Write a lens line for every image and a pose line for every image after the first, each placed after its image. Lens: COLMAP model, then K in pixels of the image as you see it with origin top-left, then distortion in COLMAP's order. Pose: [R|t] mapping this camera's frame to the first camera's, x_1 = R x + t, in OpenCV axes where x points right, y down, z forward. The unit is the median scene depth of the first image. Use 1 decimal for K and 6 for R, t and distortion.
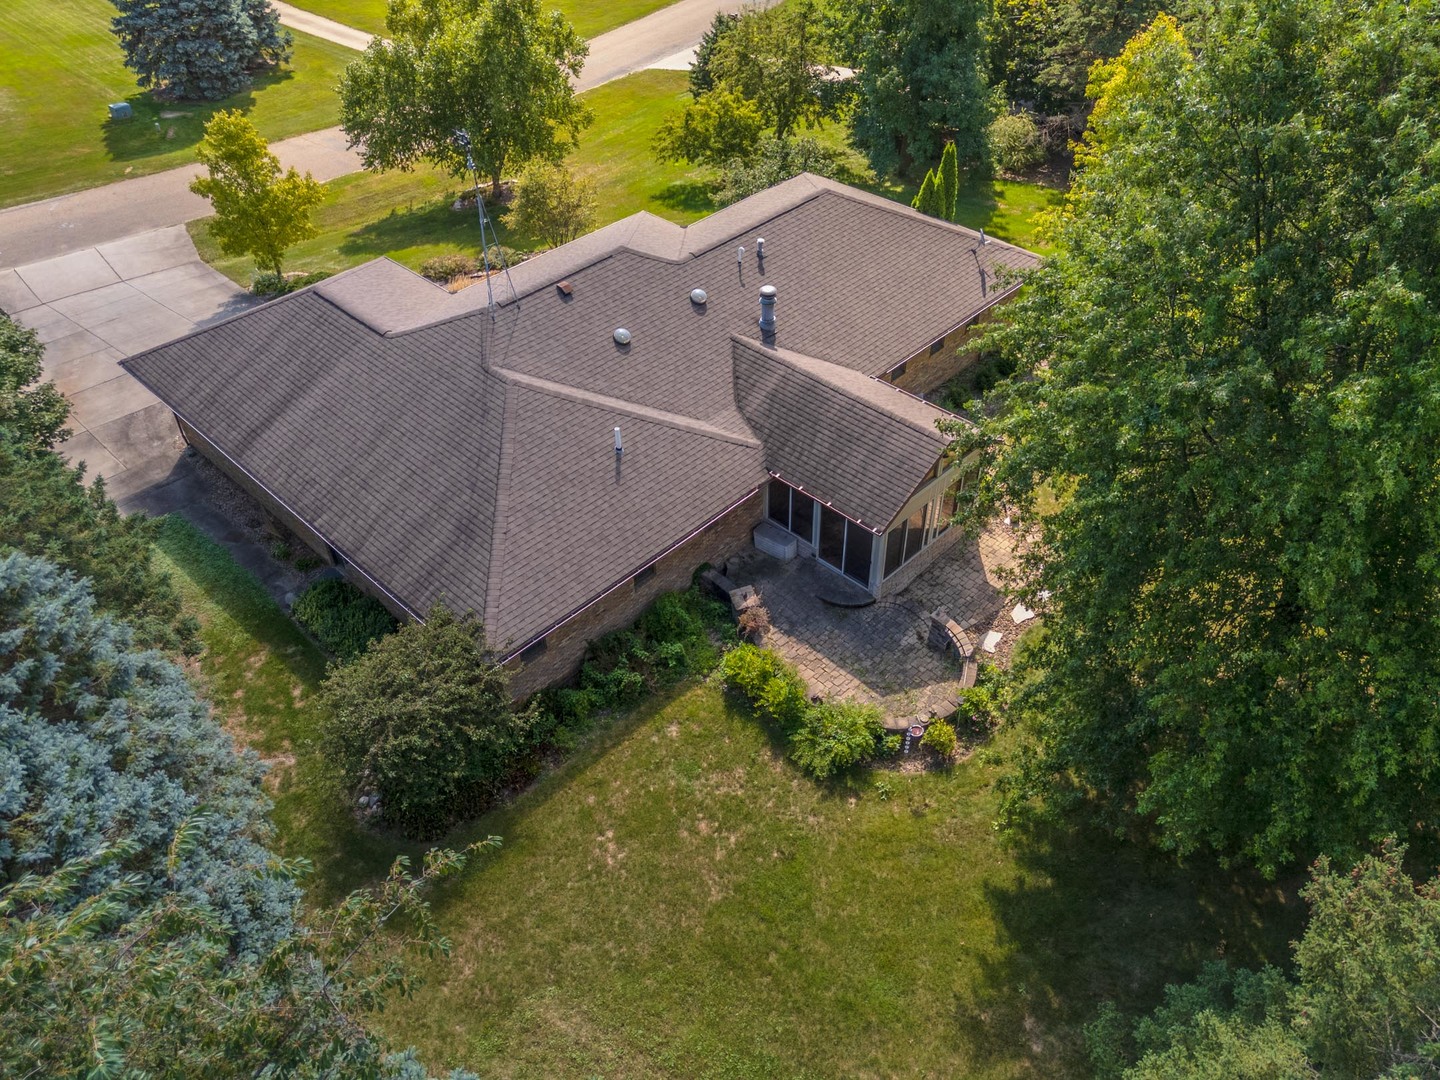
lens RADIAL K [[1001.6, 0, 728.7], [0, 1001.6, 537.0], [0, 0, 1]] dist [0.074857, -0.053842]
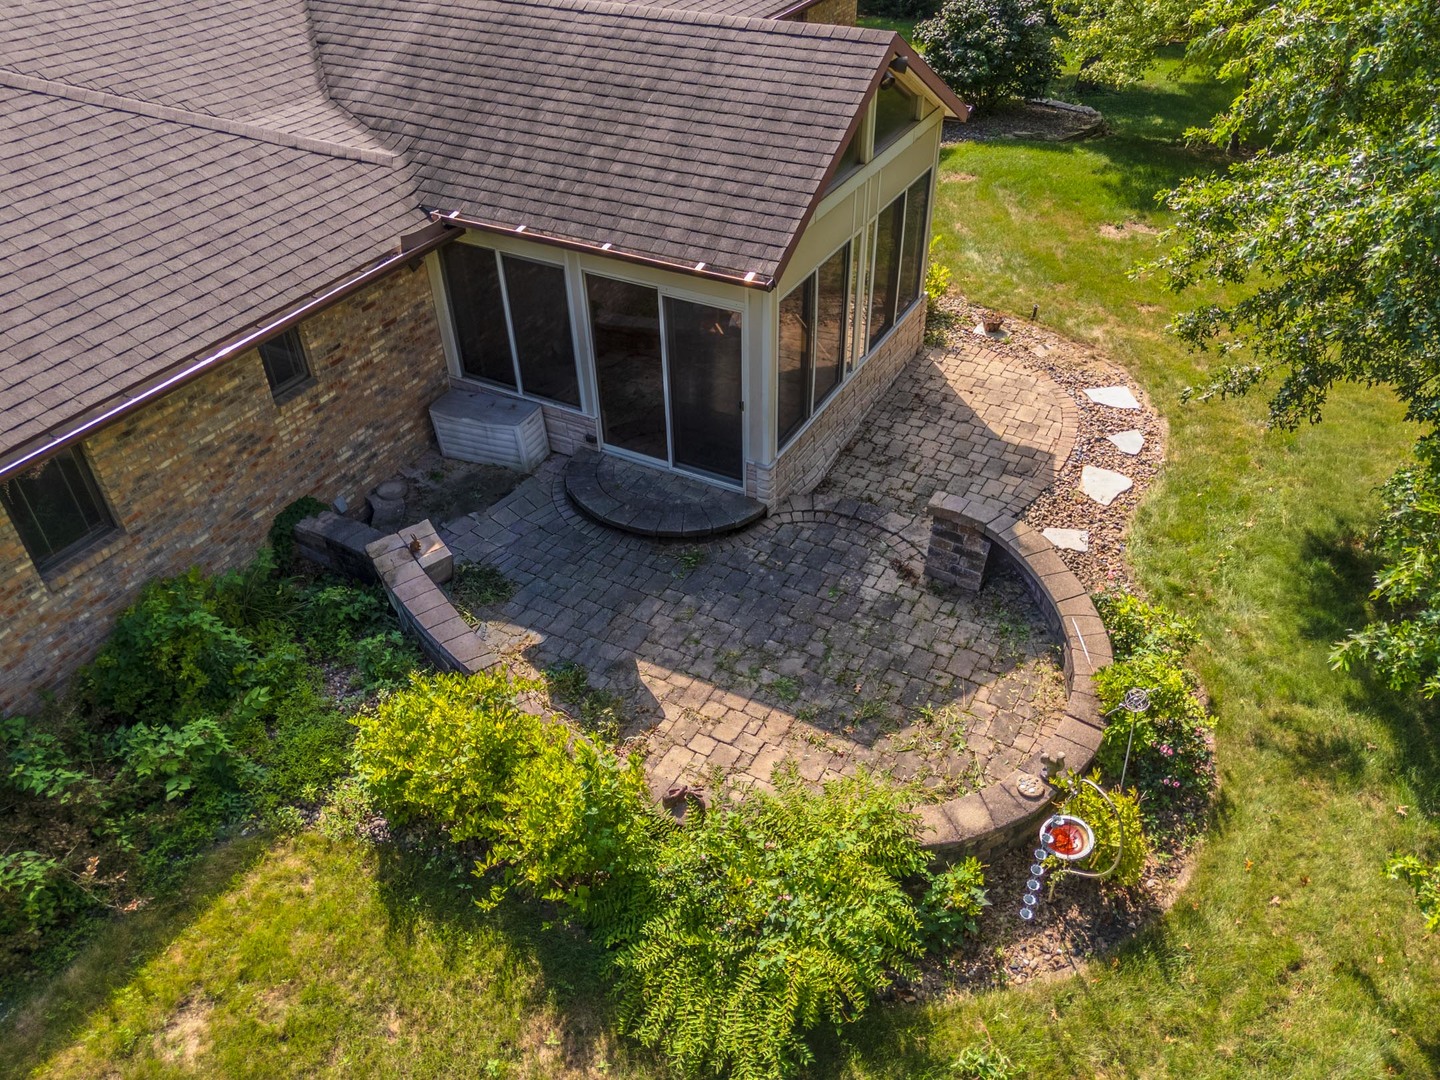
lens RADIAL K [[1022.7, 0, 720.0], [0, 1022.7, 540.0], [0, 0, 1]] dist [0.065800, -0.037167]
pose [[0.960360, -0.166383, 0.223666, 0.038014], [0.182349, 0.981826, -0.052588, 0.092485], [-0.210851, 0.091289, 0.973246, 0.618345]]
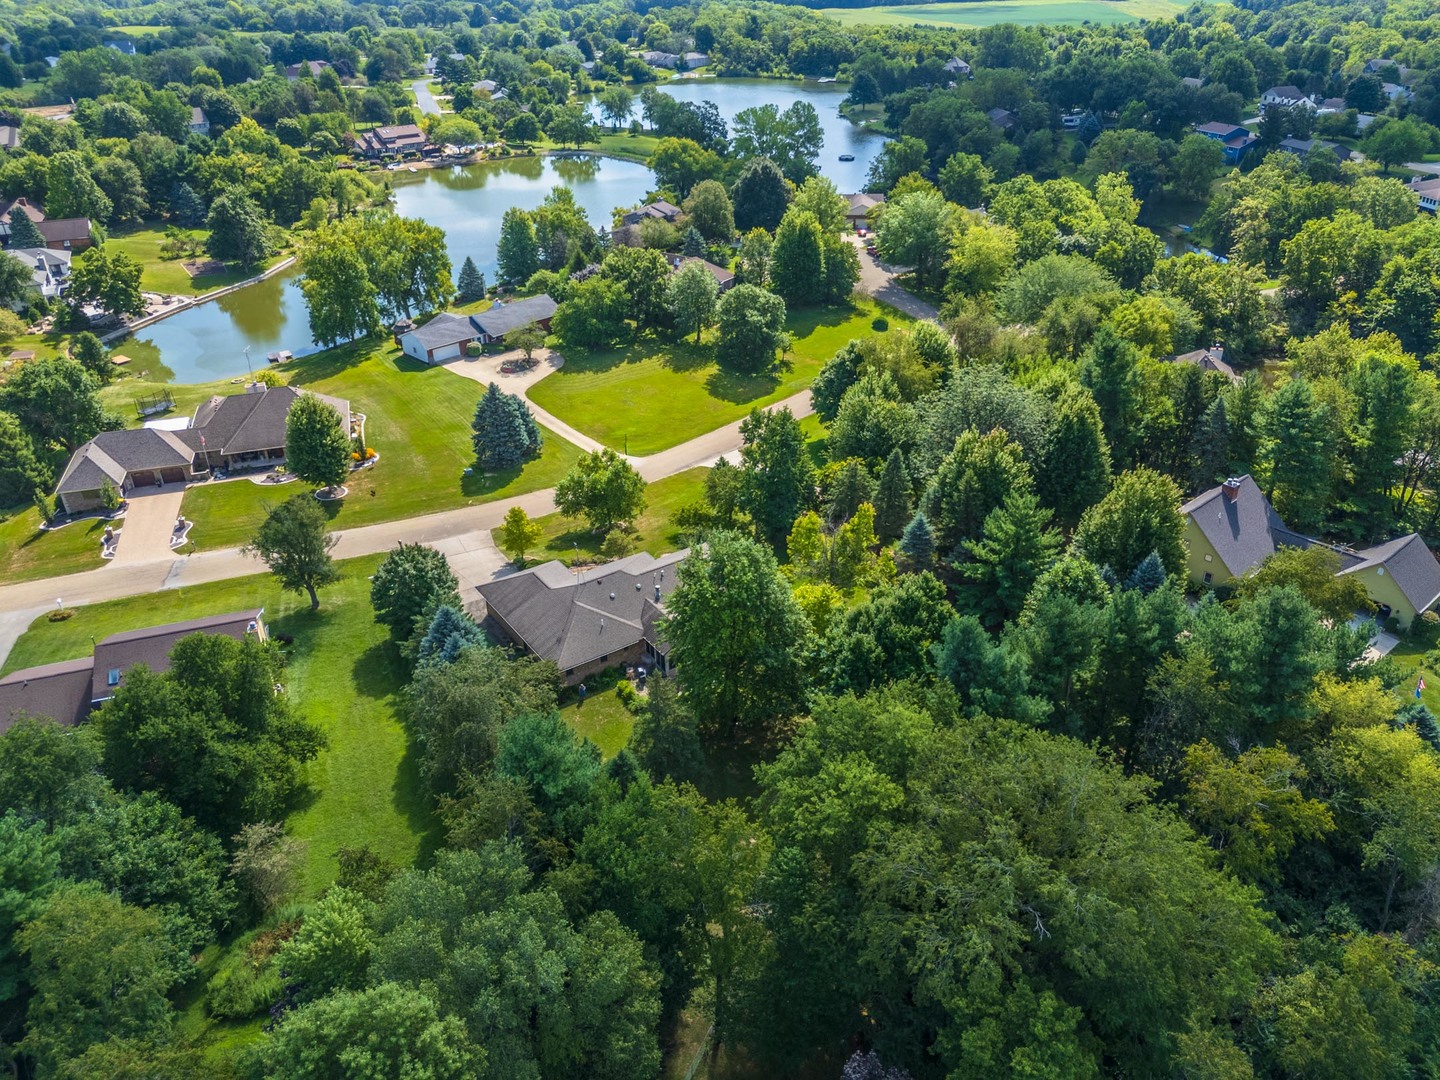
lens RADIAL K [[1001.6, 0, 728.7], [0, 1001.6, 537.0], [0, 0, 1]] dist [0.074857, -0.053842]
pose [[0.979413, 0.096737, -0.177177, 0.944757], [-0.133925, 0.968106, -0.211742, 0.309231], [0.151042, 0.231111, 0.961132, -2.503294]]
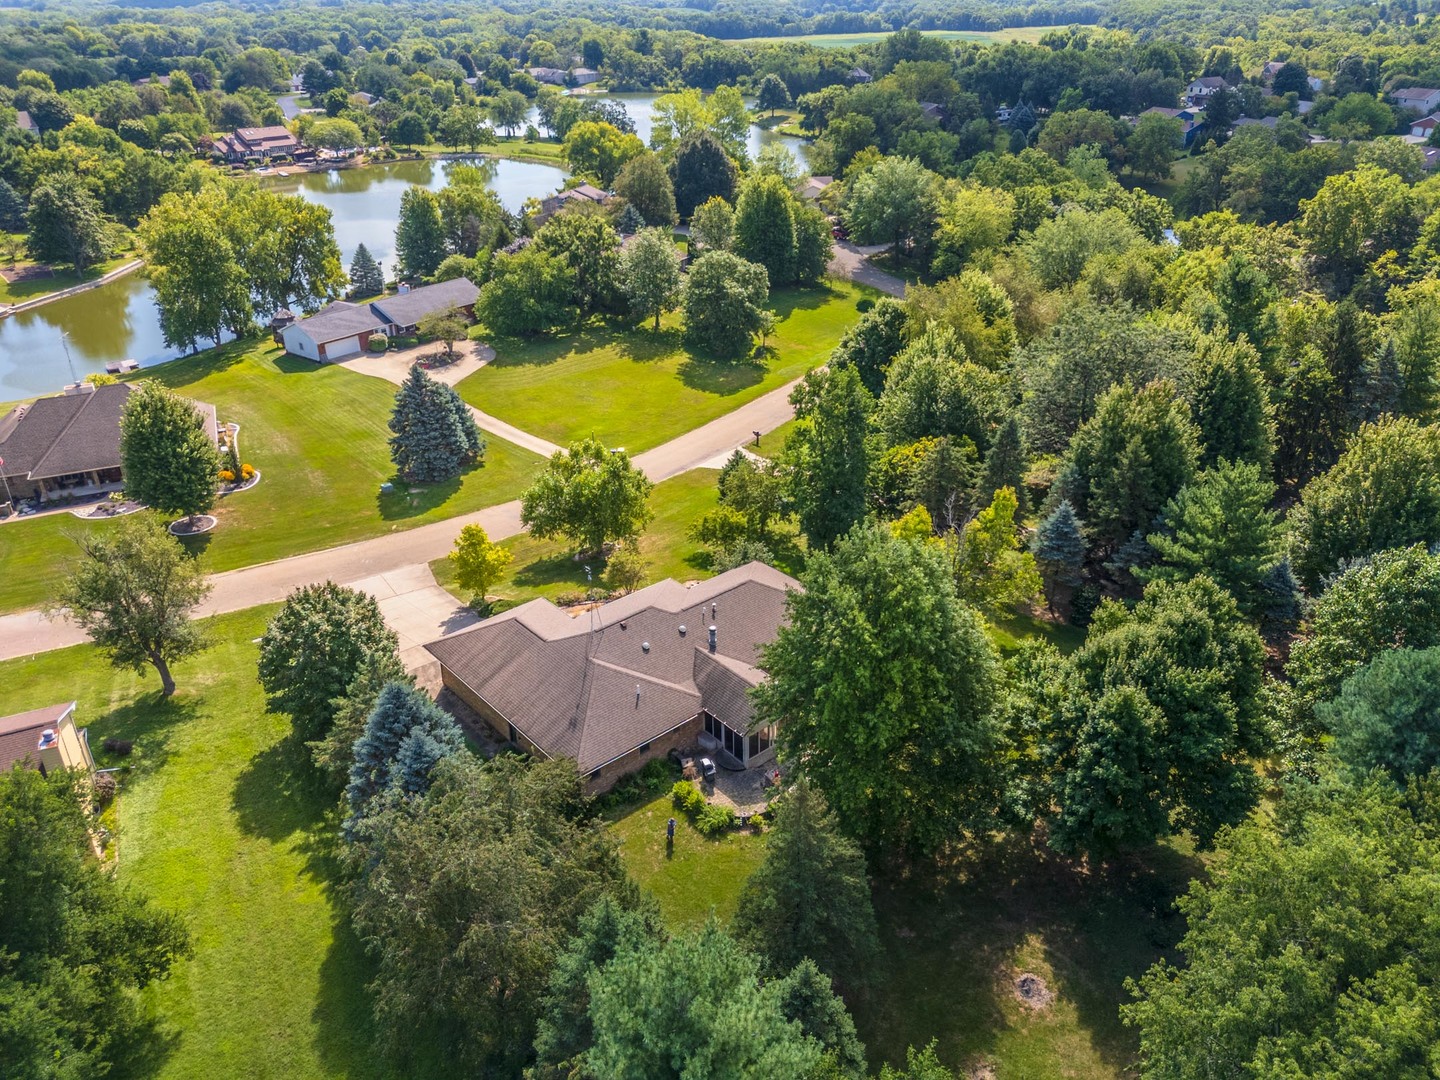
lens RADIAL K [[1022.7, 0, 720.0], [0, 1022.7, 540.0], [0, 0, 1]] dist [0.065800, -0.037167]
pose [[0.994820, 0.040576, -0.093197, 0.283072], [-0.063087, 0.965378, -0.253110, 0.155320], [0.079700, 0.257679, 0.962938, -1.363886]]
